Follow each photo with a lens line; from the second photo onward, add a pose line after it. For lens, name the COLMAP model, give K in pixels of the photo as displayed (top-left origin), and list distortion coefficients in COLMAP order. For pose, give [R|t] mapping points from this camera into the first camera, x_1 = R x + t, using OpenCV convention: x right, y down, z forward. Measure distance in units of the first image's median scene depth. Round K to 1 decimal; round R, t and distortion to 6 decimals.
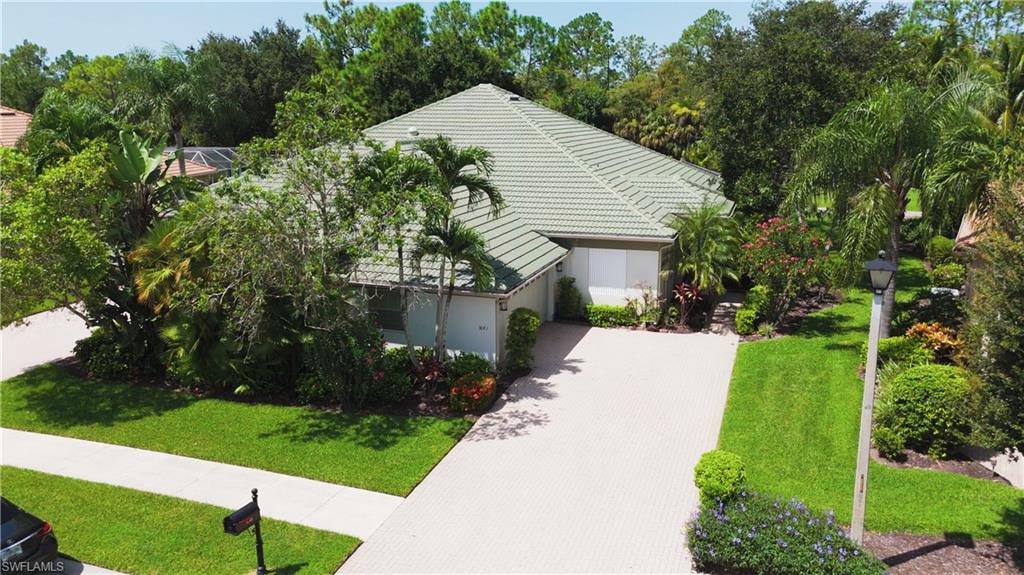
lens RADIAL K [[741.5, 0, 512.0], [0, 741.5, 287.5], [0, 0, 1]] dist [0.002132, 0.000245]
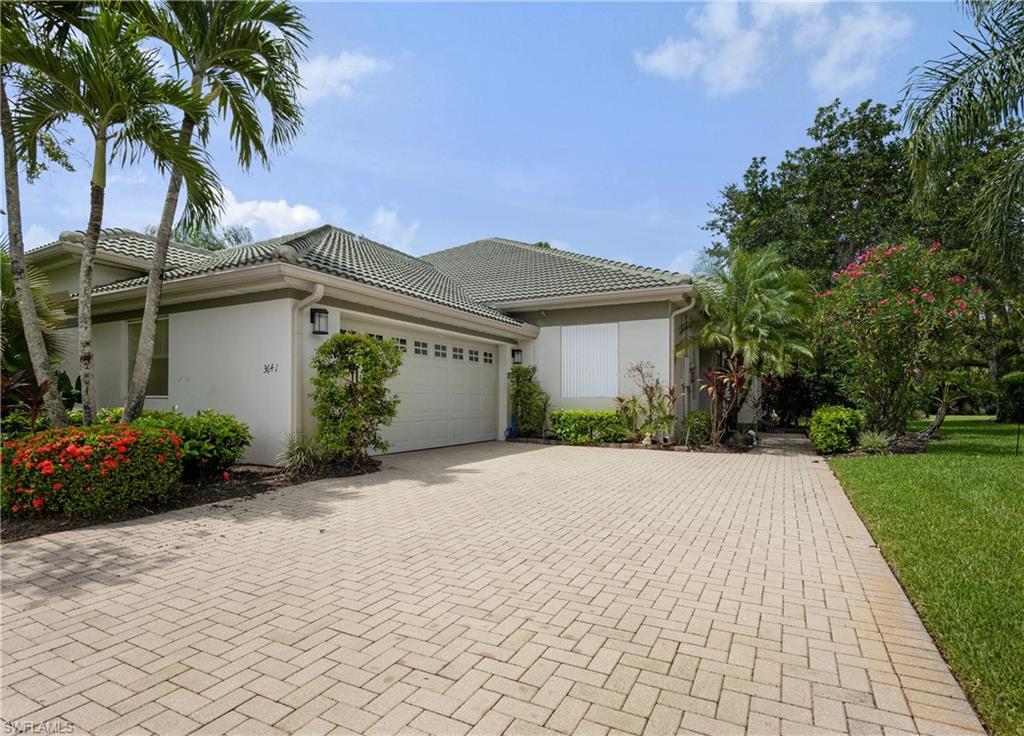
lens RADIAL K [[511.0, 0, 524.2], [0, 511.0, 397.5], [0, 0, 1]] dist [-0.031744, -0.000194]
pose [[0.991919, 0.008301, -0.126601, 0.131445], [-0.037148, 0.973128, -0.227250, 0.113346], [0.121313, 0.230116, 0.965572, 0.588538]]
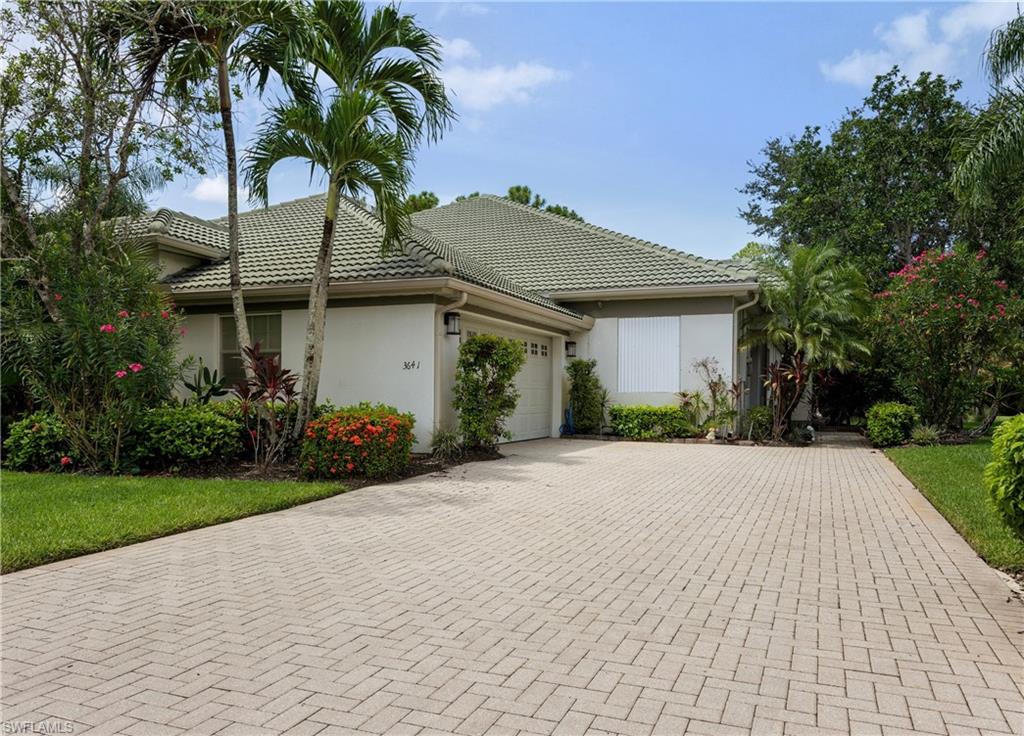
lens RADIAL K [[745.0, 0, 512.0], [0, 745.0, 404.7], [0, 0, 1]] dist [-0.044153, -0.005537]
pose [[0.998735, 0.012657, -0.048658, 0.047015], [-0.022819, 0.976485, -0.214375, 0.157421], [0.044800, 0.215214, 0.975539, 0.409186]]
